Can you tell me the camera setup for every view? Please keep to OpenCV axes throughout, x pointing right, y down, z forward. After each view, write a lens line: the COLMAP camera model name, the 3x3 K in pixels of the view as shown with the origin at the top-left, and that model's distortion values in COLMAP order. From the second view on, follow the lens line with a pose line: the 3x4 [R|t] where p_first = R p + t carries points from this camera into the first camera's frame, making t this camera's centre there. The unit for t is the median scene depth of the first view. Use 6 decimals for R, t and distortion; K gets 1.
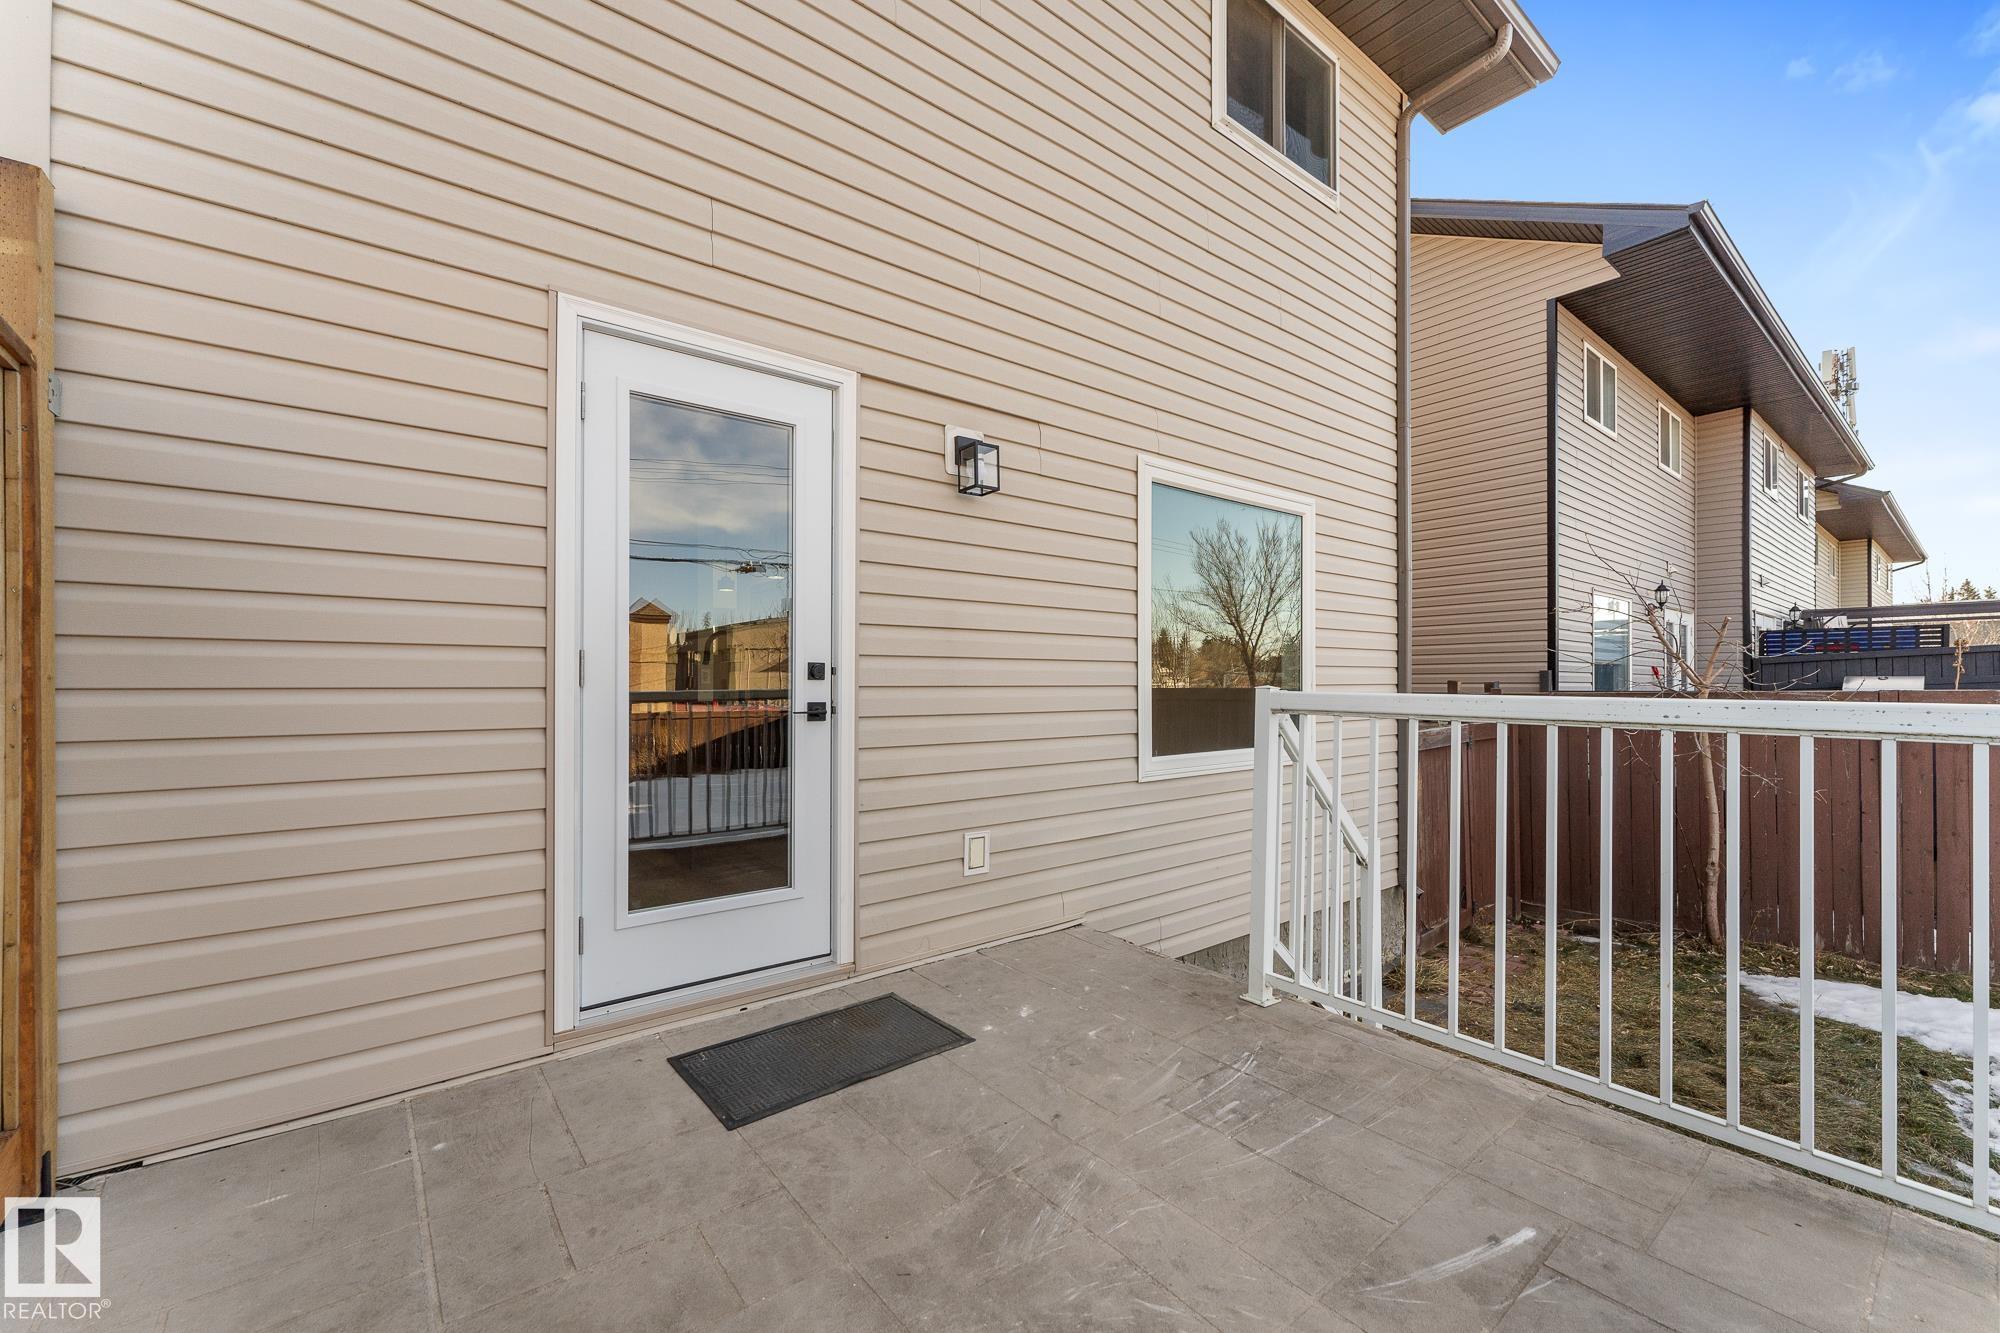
lens RADIAL K [[798.0, 0, 998.0], [0, 798.0, 645.0], [0, 0, 1]] dist [-0.000889, -0.000316]
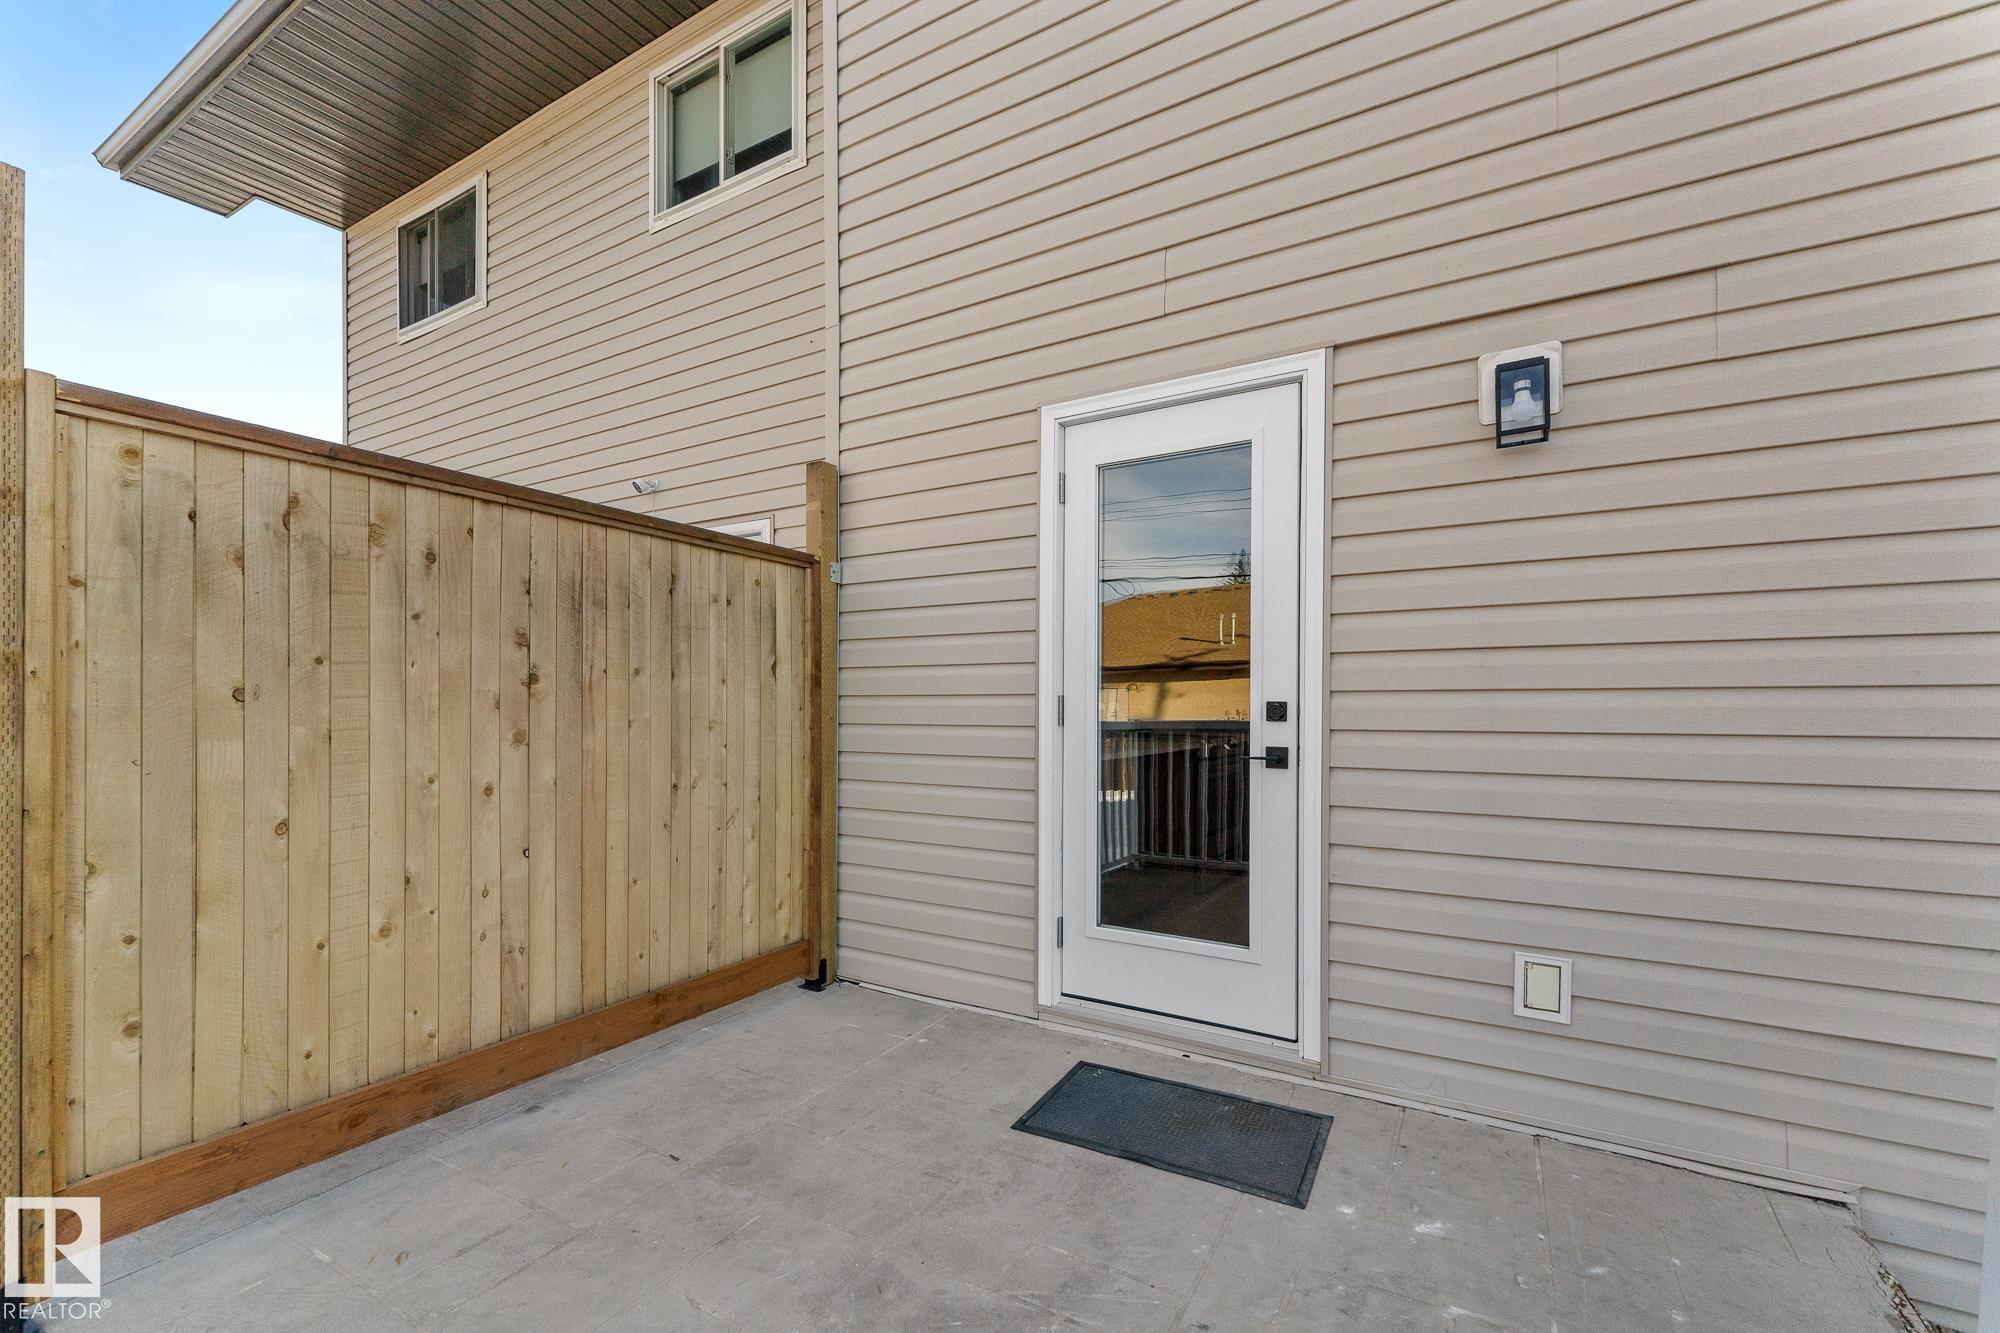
lens RADIAL K [[823.7, 0, 1000.0], [0, 823.7, 666.5], [0, 0, 1]] dist [0.002328, 0.000114]
pose [[0.363352, -0.041755, -0.930716, 0.542234], [0.047536, 0.998525, -0.026239, -0.008211], [0.930438, -0.034708, 0.364801, 0.412867]]
